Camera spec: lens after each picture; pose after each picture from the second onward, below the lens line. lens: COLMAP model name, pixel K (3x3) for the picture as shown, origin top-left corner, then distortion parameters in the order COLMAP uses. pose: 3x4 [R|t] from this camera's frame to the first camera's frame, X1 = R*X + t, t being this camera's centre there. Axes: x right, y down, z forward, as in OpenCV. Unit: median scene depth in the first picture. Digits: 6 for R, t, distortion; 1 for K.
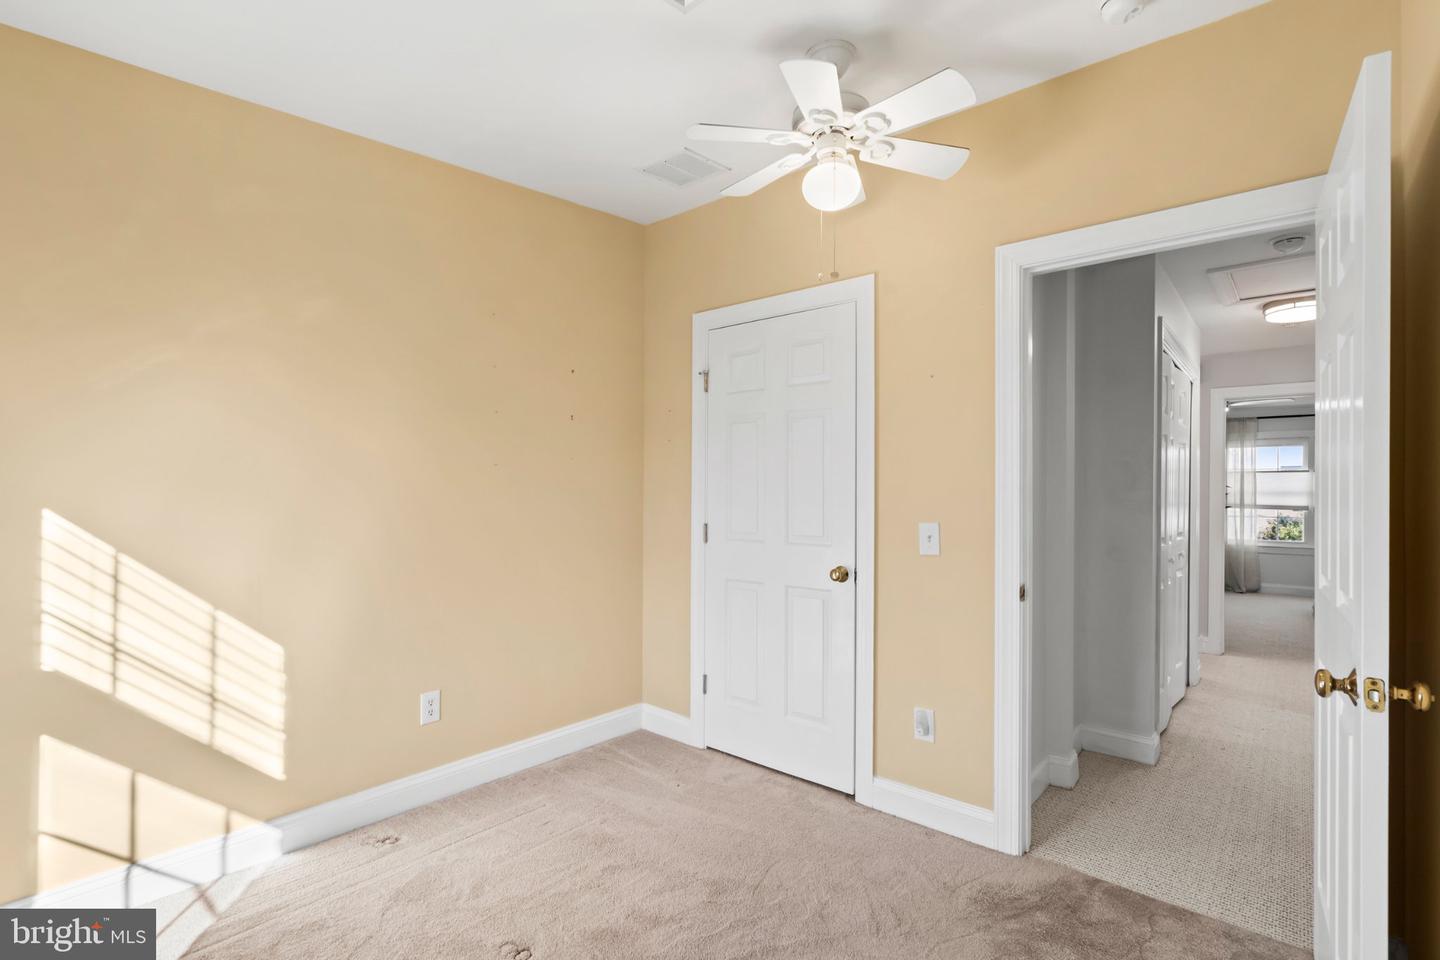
lens RADIAL K [[665.0, 0, 721.3], [0, 665.0, 489.9], [0, 0, 1]] dist [-0.004229, 0.001030]
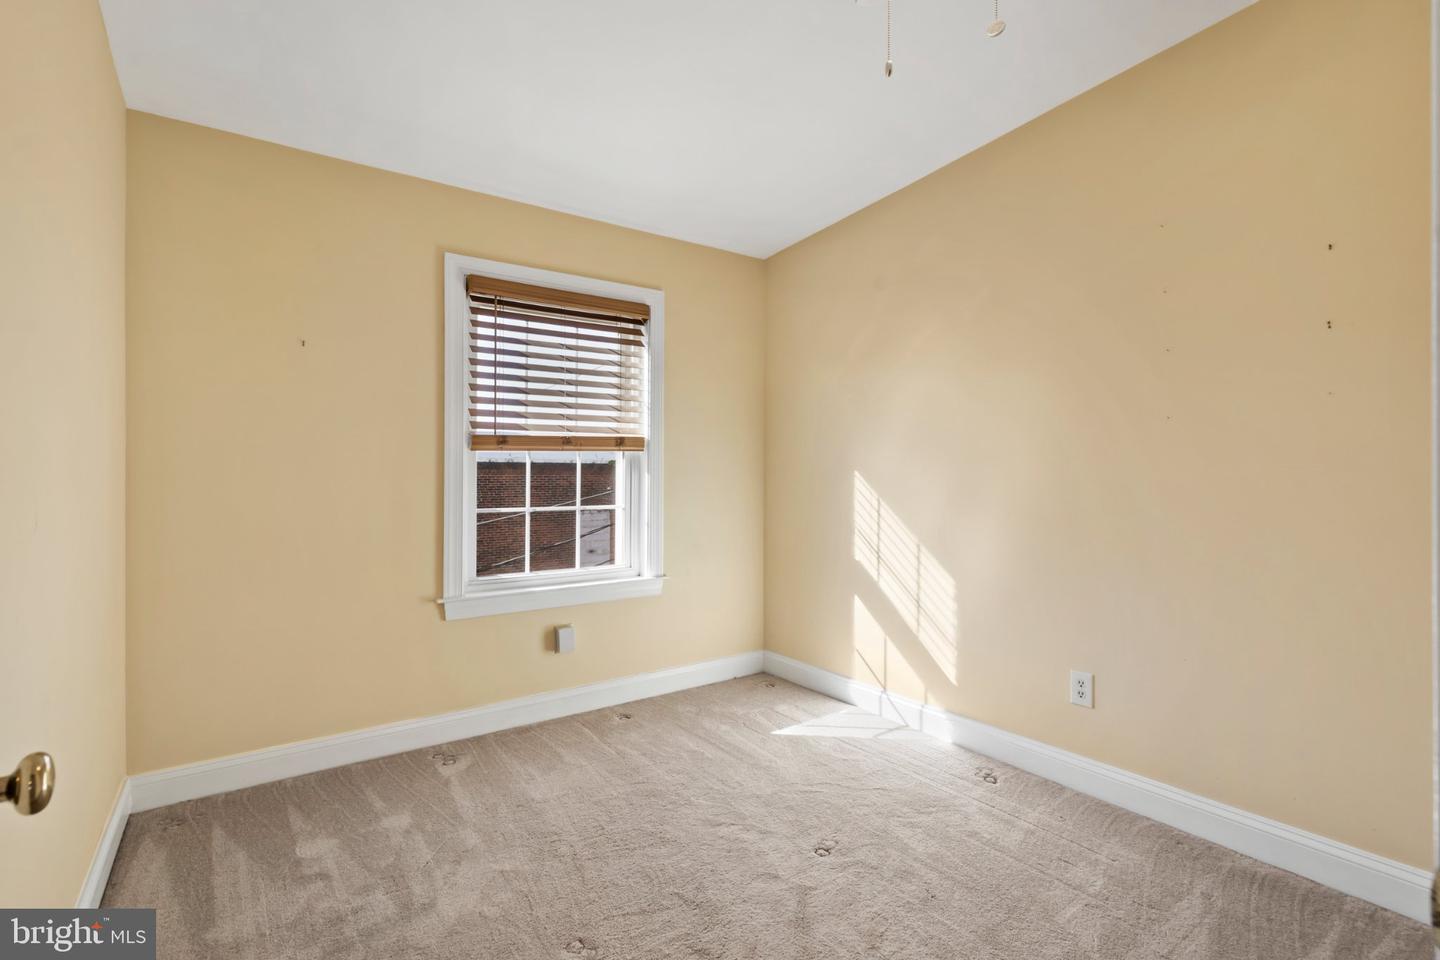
lens RADIAL K [[665.0, 0, 720.3], [0, 665.0, 480.3], [0, 0, 1]] dist [-0.004229, 0.001030]
pose [[-0.240771, -0.001247, -0.970581, 0.731593], [0.004382, 0.999988, -0.002372, 0.049991], [0.970572, -0.004824, -0.240762, 0.939260]]
